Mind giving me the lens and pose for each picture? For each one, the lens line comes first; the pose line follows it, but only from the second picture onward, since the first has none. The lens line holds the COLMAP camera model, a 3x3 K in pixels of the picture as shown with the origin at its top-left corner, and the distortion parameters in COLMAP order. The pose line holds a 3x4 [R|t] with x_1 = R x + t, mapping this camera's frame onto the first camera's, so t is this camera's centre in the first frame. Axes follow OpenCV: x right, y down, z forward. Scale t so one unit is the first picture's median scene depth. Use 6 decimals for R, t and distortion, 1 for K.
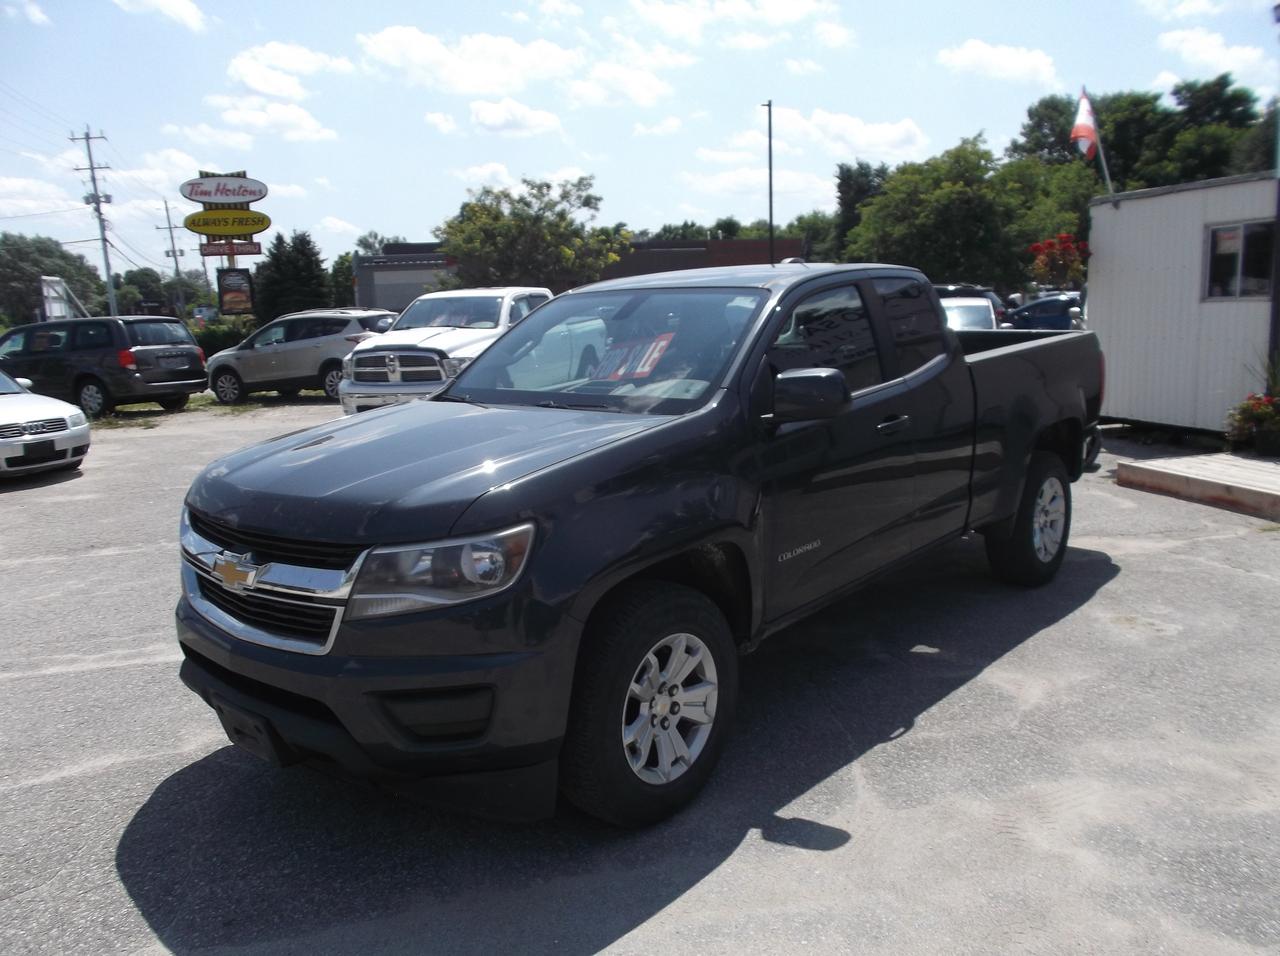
lens RADIAL K [[1014.0, 0, 643.4], [0, 1014.0, 487.1], [0, 0, 1]] dist [-0.022415, 0.012298]
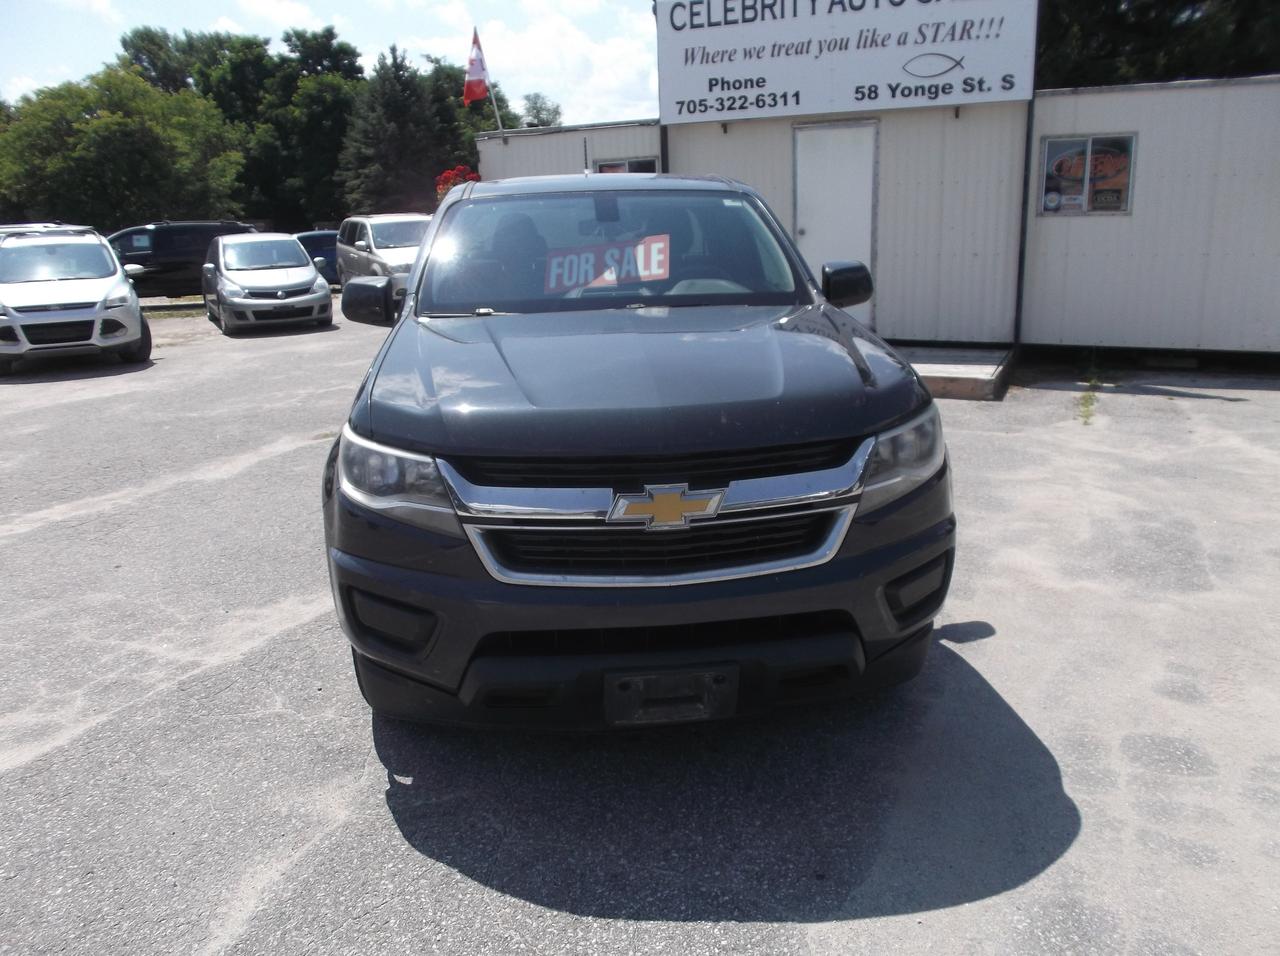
lens RADIAL K [[1014.0, 0, 637.7], [0, 1014.0, 489.1], [0, 0, 1]] dist [-0.022415, 0.012298]
pose [[0.685521, -0.184947, 0.704170, -0.069494], [0.146159, 0.982466, 0.115752, -0.002284], [-0.713231, 0.023570, 0.700533, 0.029888]]
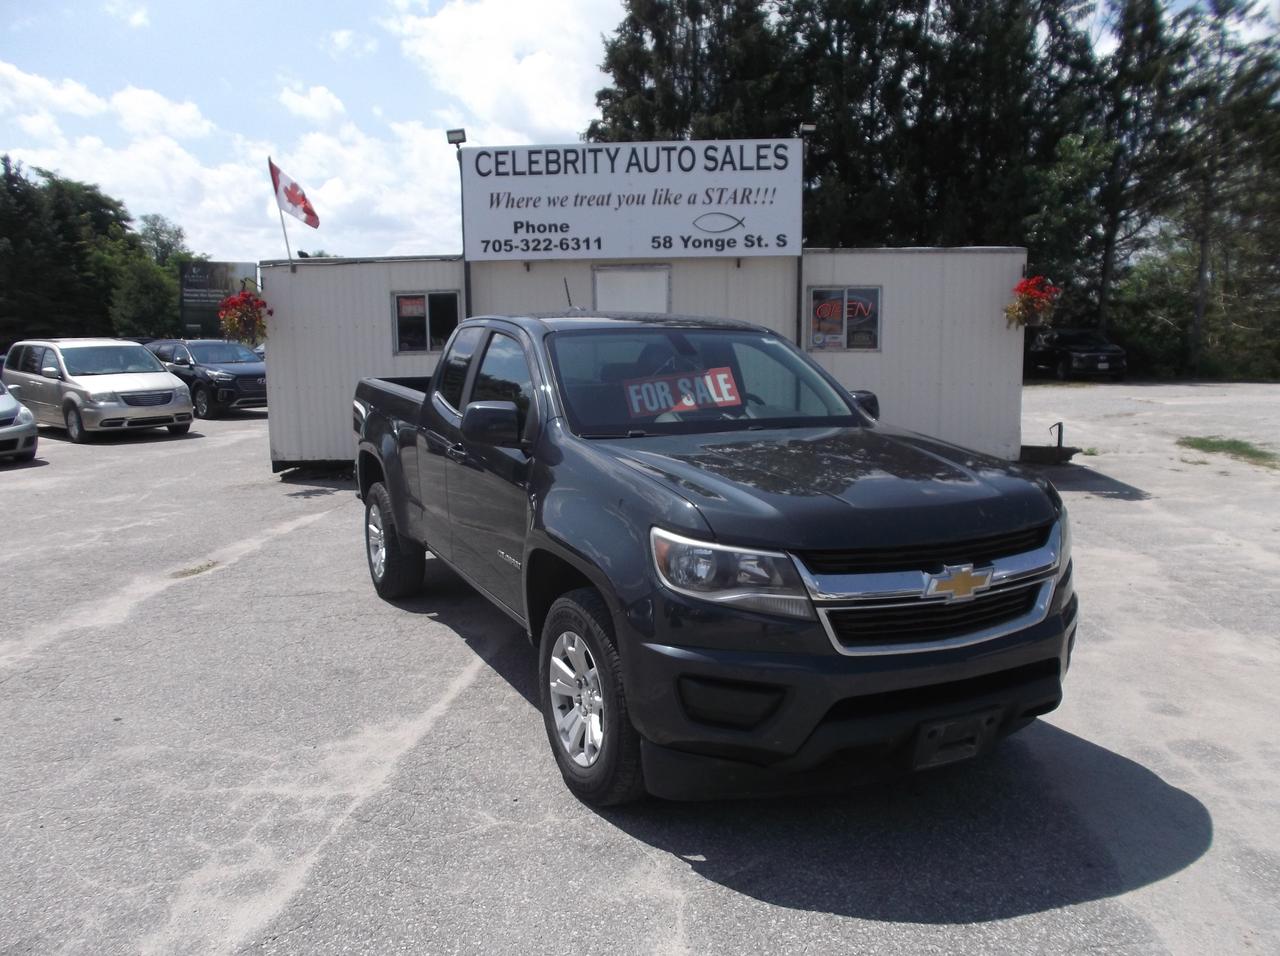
lens RADIAL K [[1014.0, 0, 632.6], [0, 1014.0, 506.4], [0, 0, 1]] dist [-0.022415, 0.012298]
pose [[0.391369, -0.129465, 0.911081, -0.102414], [0.170202, 0.983156, 0.066594, -0.008541], [-0.904357, 0.129005, 0.406812, 0.060504]]
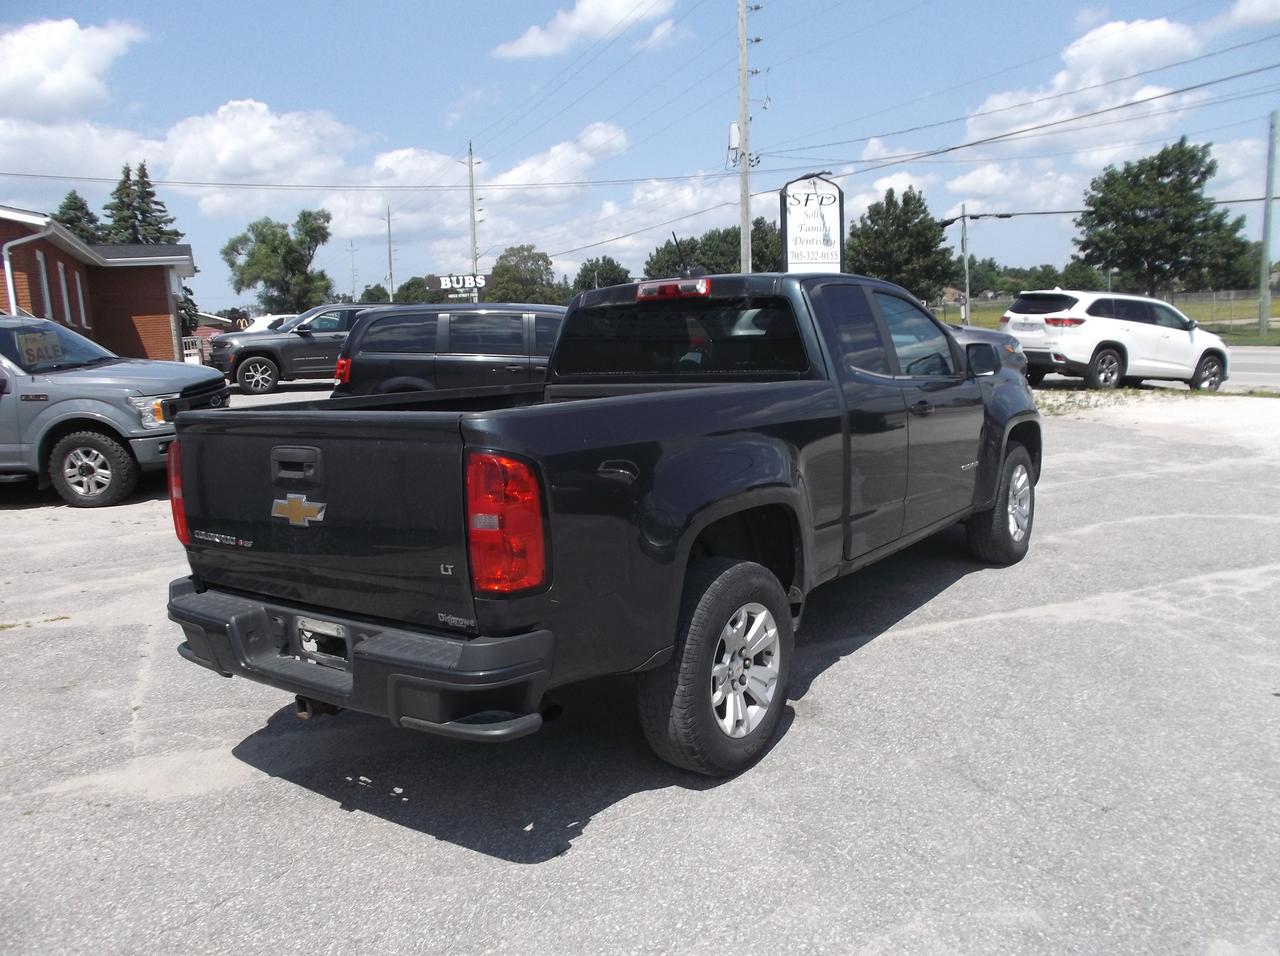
lens RADIAL K [[1014.0, 0, 665.3], [0, 1014.0, 497.6], [0, 0, 1]] dist [-0.022415, 0.012298]
pose [[-0.991569, 0.090137, -0.093092, 0.034747], [0.051940, 0.934652, 0.351751, -0.042679], [0.118714, 0.343950, -0.931453, 0.230713]]
